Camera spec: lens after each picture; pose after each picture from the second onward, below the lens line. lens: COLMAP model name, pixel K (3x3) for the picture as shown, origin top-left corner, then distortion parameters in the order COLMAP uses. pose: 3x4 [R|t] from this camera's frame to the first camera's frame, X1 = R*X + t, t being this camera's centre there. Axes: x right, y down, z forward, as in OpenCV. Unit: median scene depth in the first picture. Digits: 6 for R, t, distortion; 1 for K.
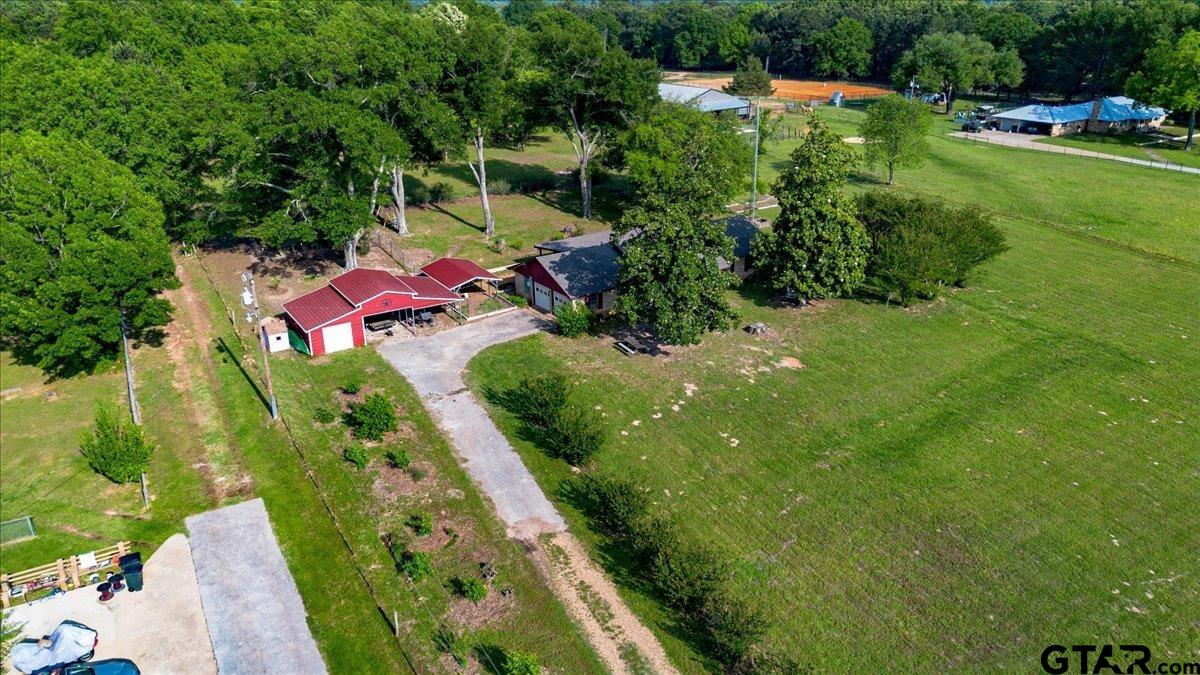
lens RADIAL K [[866.4, 0, 600.0], [0, 866.4, 337.5], [0, 0, 1]] dist [0.032651, -0.000250]
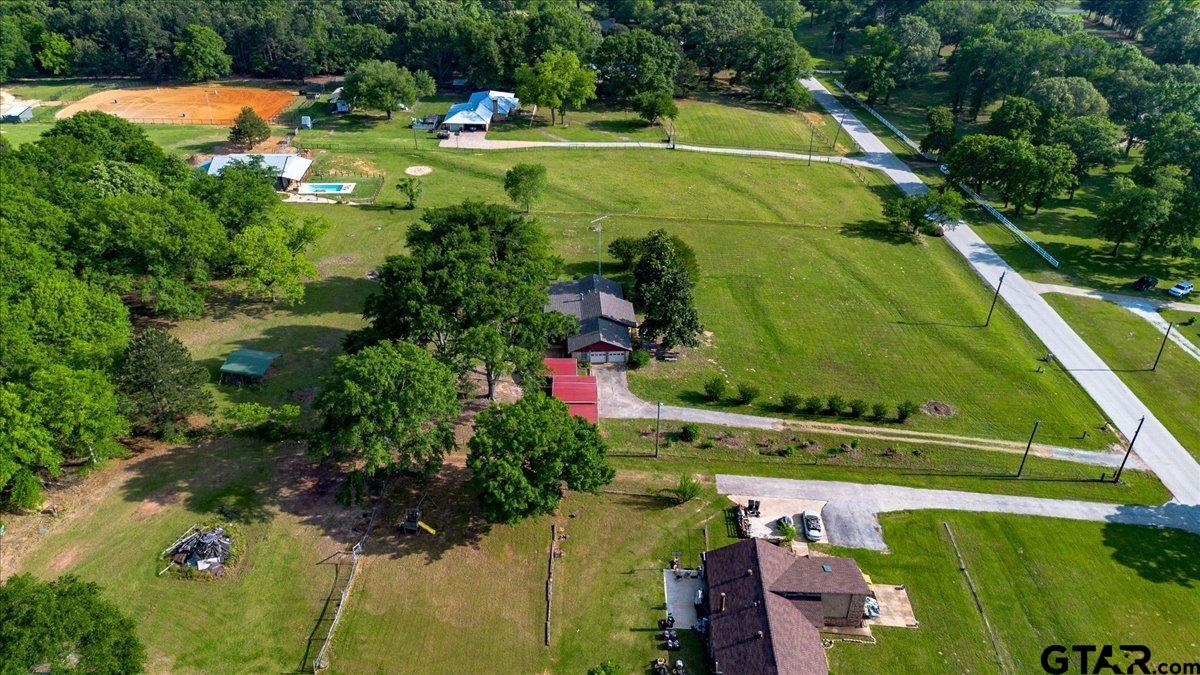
lens RADIAL K [[866.4, 0, 600.0], [0, 866.4, 337.5], [0, 0, 1]] dist [0.032651, -0.000250]
pose [[0.520516, -0.430981, 0.737101, -1.797211], [0.300141, 0.900528, 0.314587, -0.847269], [-0.799361, 0.057487, 0.598094, -0.194319]]
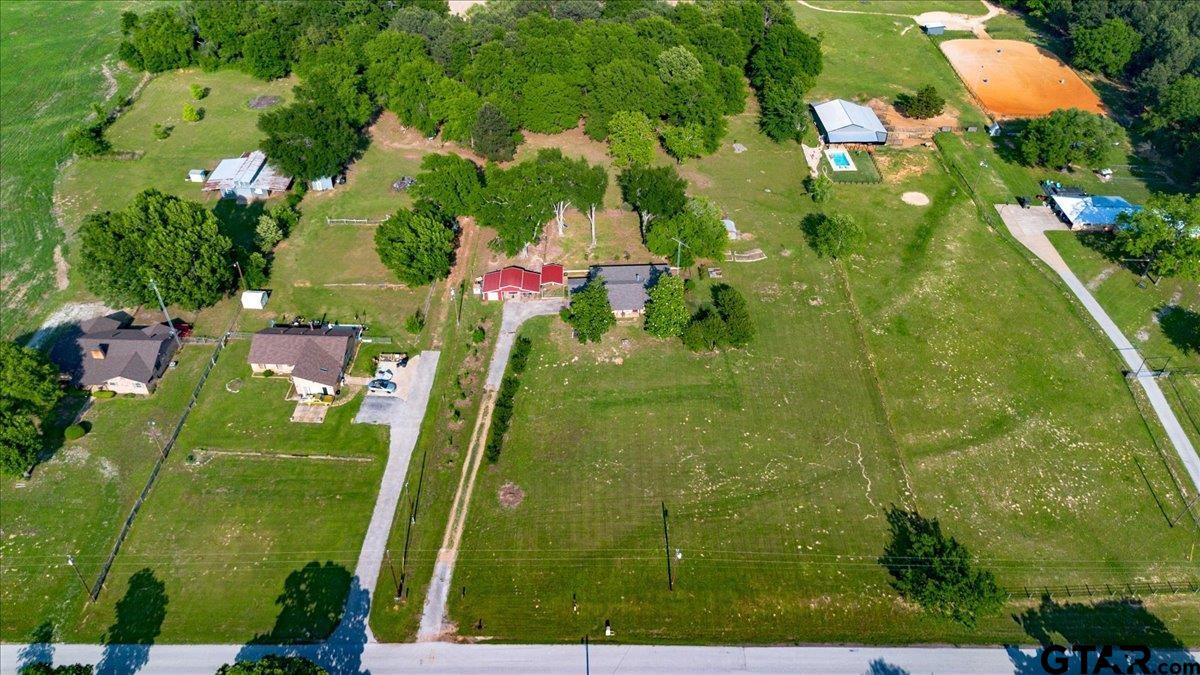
lens RADIAL K [[866.4, 0, 600.0], [0, 866.4, 337.5], [0, 0, 1]] dist [0.032651, -0.000250]
pose [[0.848661, 0.347992, -0.398341, 1.323388], [-0.214124, 0.914657, 0.342860, -1.035488], [0.483658, -0.205677, 0.850748, -1.453867]]
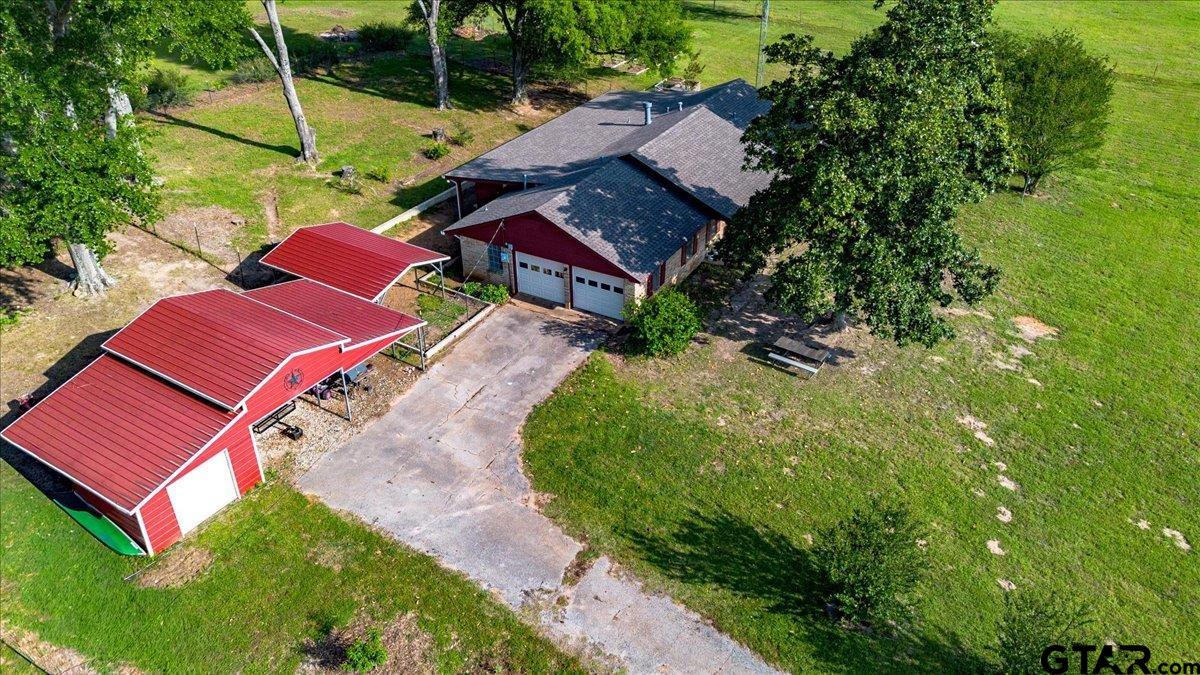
lens RADIAL K [[866.4, 0, 600.0], [0, 866.4, 337.5], [0, 0, 1]] dist [0.032651, -0.000250]
pose [[0.905714, -0.215752, 0.364875, -0.290525], [0.152402, 0.968961, 0.194651, -0.135109], [-0.395546, -0.120690, 0.910482, 0.603695]]
